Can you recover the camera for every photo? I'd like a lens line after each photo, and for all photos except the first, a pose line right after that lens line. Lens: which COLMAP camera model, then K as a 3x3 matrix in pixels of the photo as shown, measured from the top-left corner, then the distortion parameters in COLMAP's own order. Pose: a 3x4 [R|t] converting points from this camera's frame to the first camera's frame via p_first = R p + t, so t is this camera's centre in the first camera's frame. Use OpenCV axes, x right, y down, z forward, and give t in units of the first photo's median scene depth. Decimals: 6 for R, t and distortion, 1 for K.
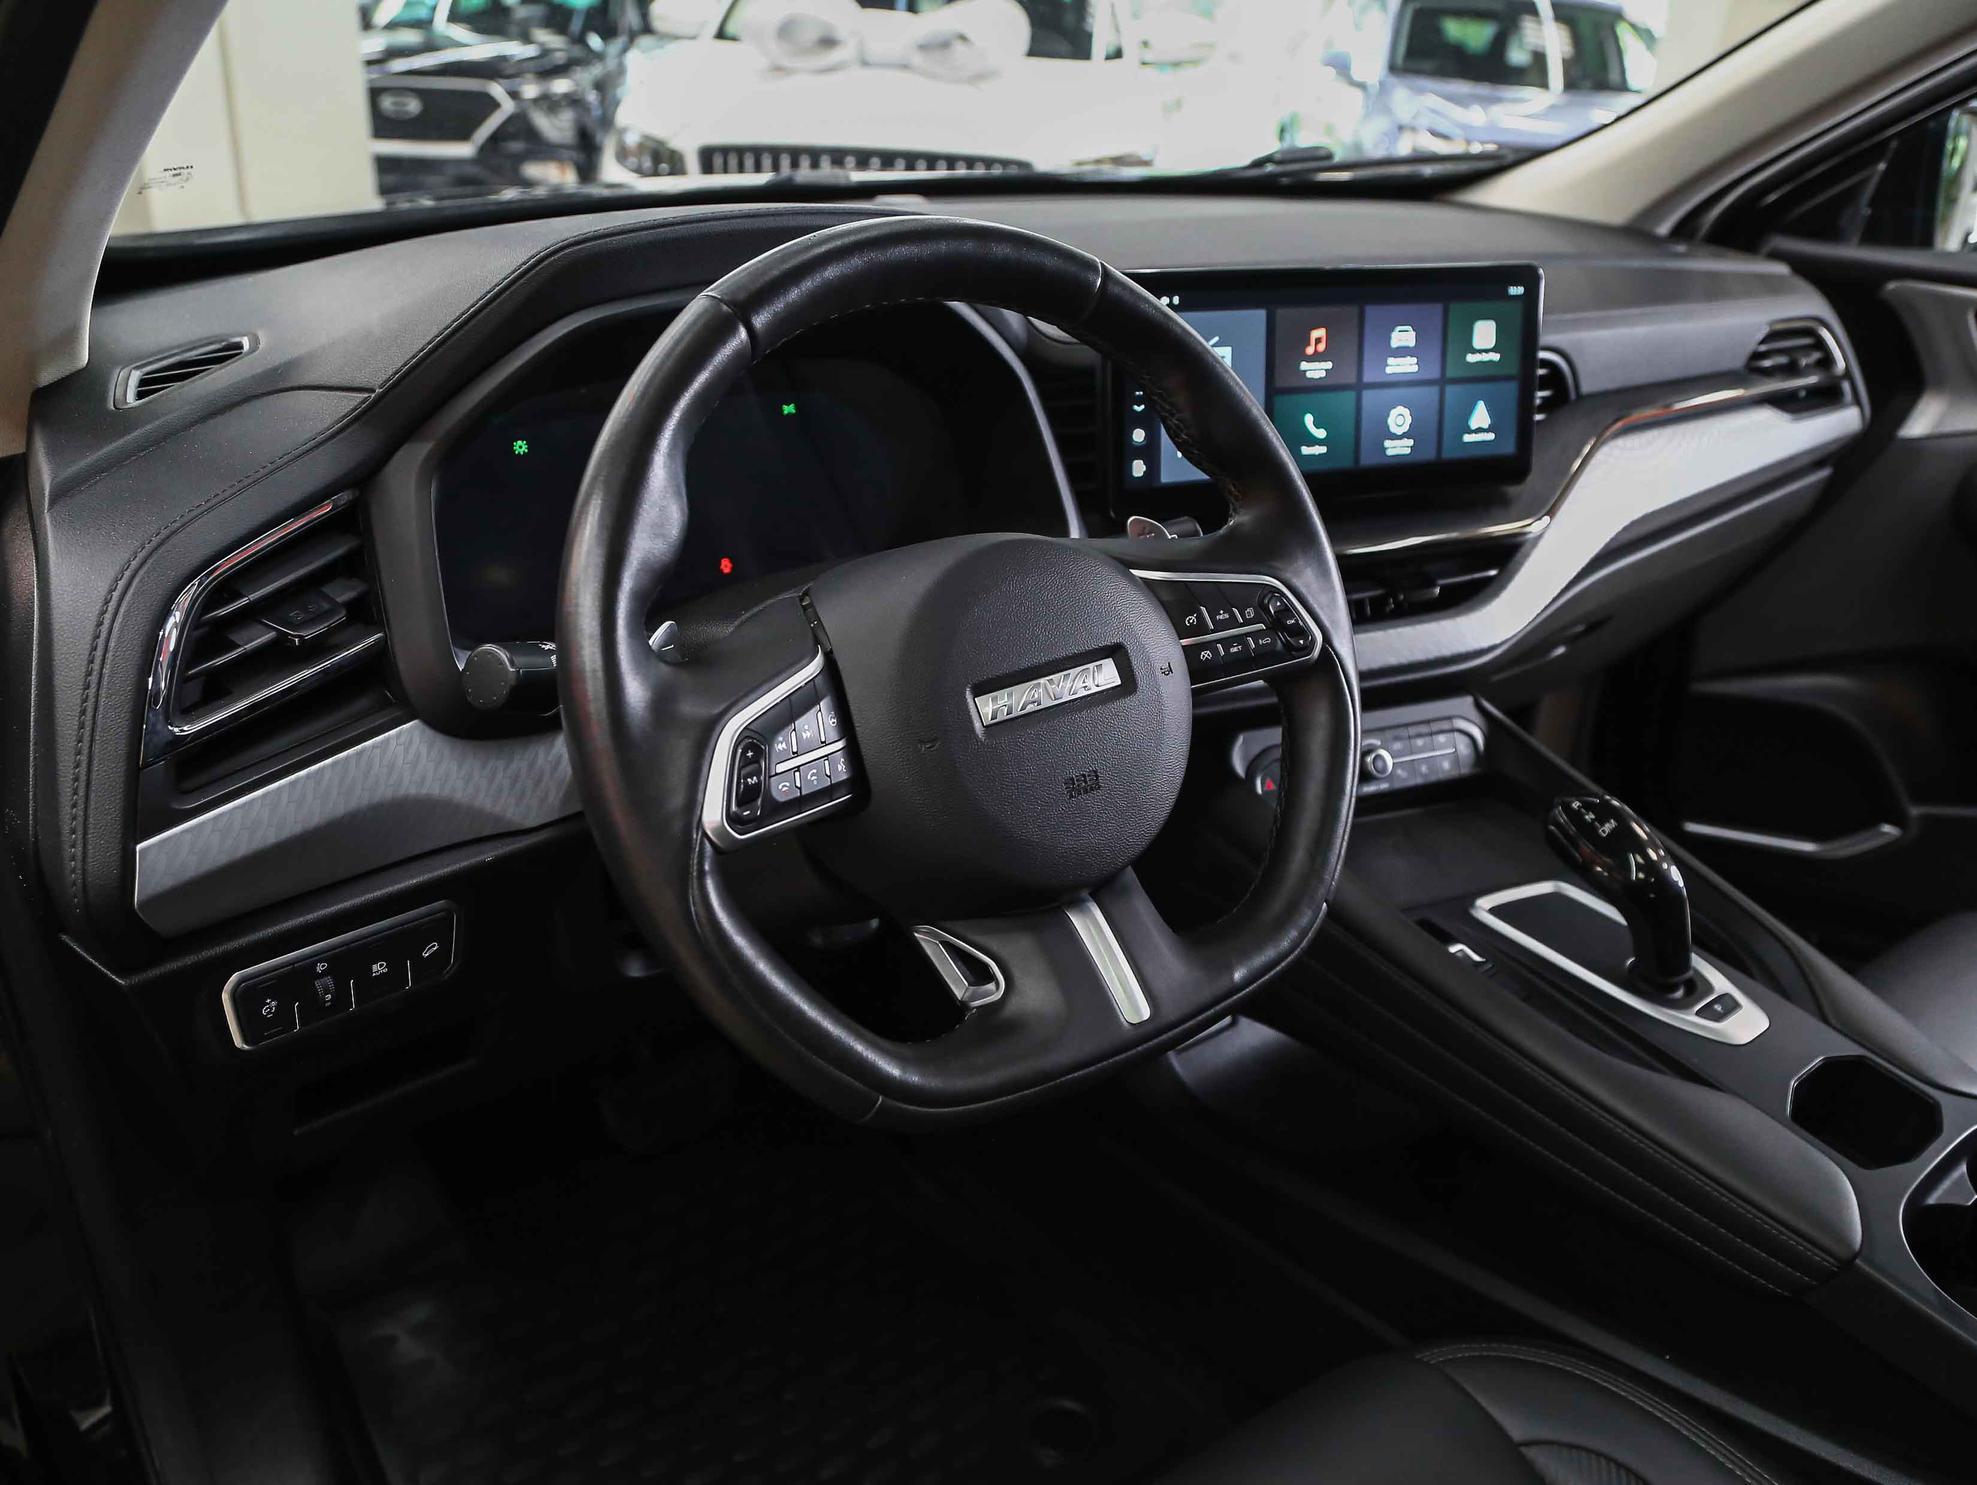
lens RADIAL K [[1555.9, 0, 998.2], [0, 1555.9, 739.5], [0, 0, 1]] dist [-0.111078, 0.056860]
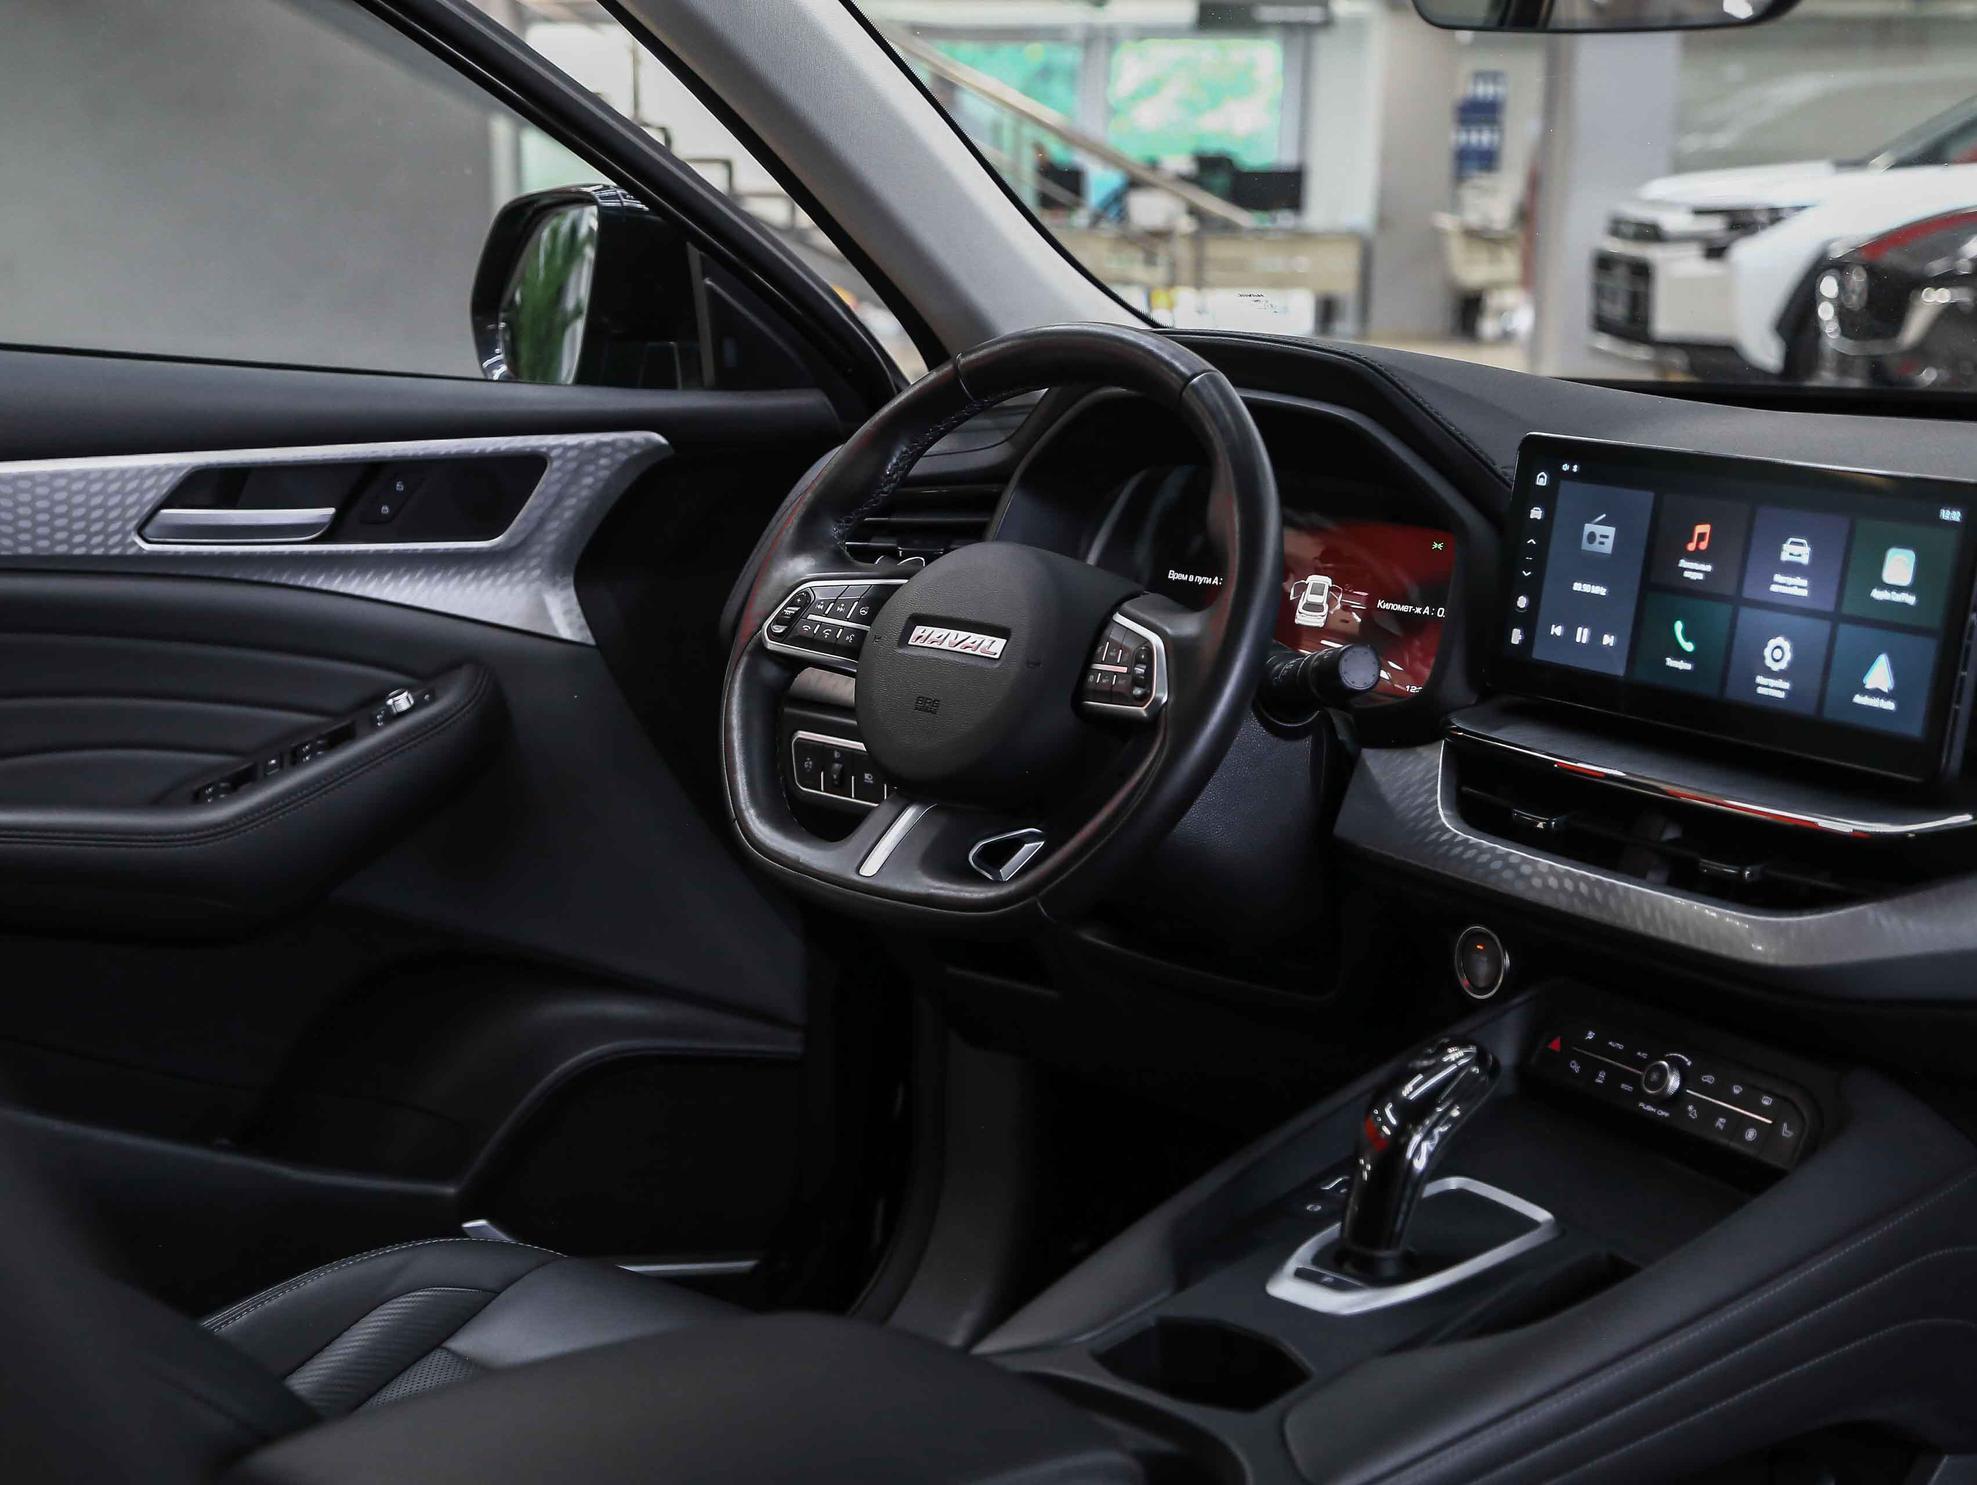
lens RADIAL K [[3199.7, 0, 990.9], [0, 3199.7, 731.2], [0, 0, 1]] dist [0.182694, 0.000000]
pose [[0.130535, 0.140969, -0.981371, 1.878015], [-0.435117, 0.897566, 0.071055, -0.116675], [0.890861, 0.417736, 0.178502, 0.369383]]
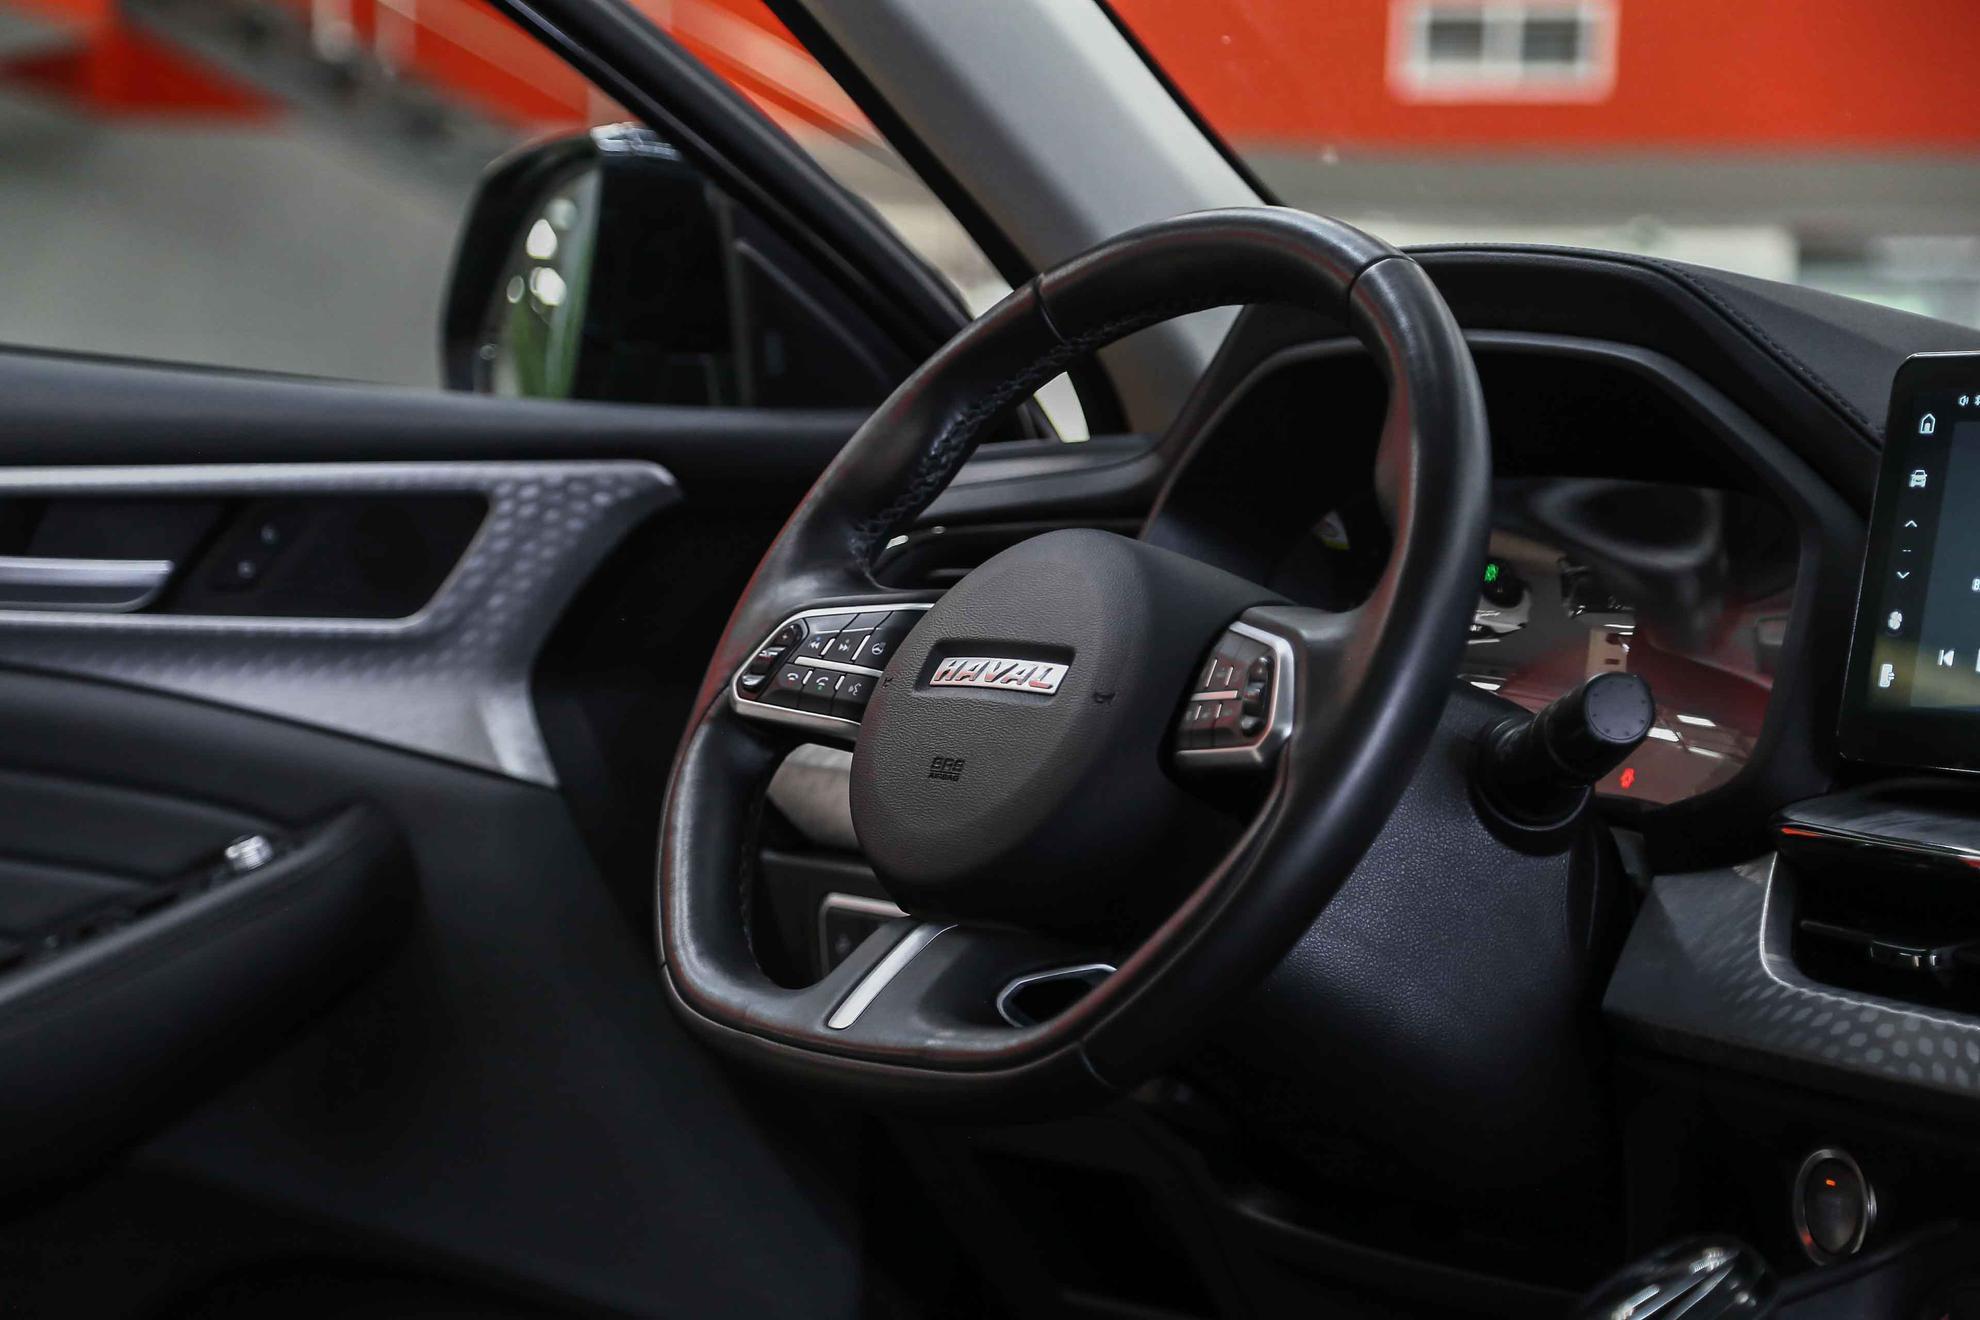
lens RADIAL K [[4577.8, 0, 994.4], [0, 4577.8, 662.4], [0, 0, 1]] dist [0.447459, 0.000000]
pose [[0.011656, -0.004885, -0.999920, 1.755599], [-0.453490, 0.891209, -0.009640, -0.008497], [0.891185, 0.453566, 0.008172, 0.647245]]
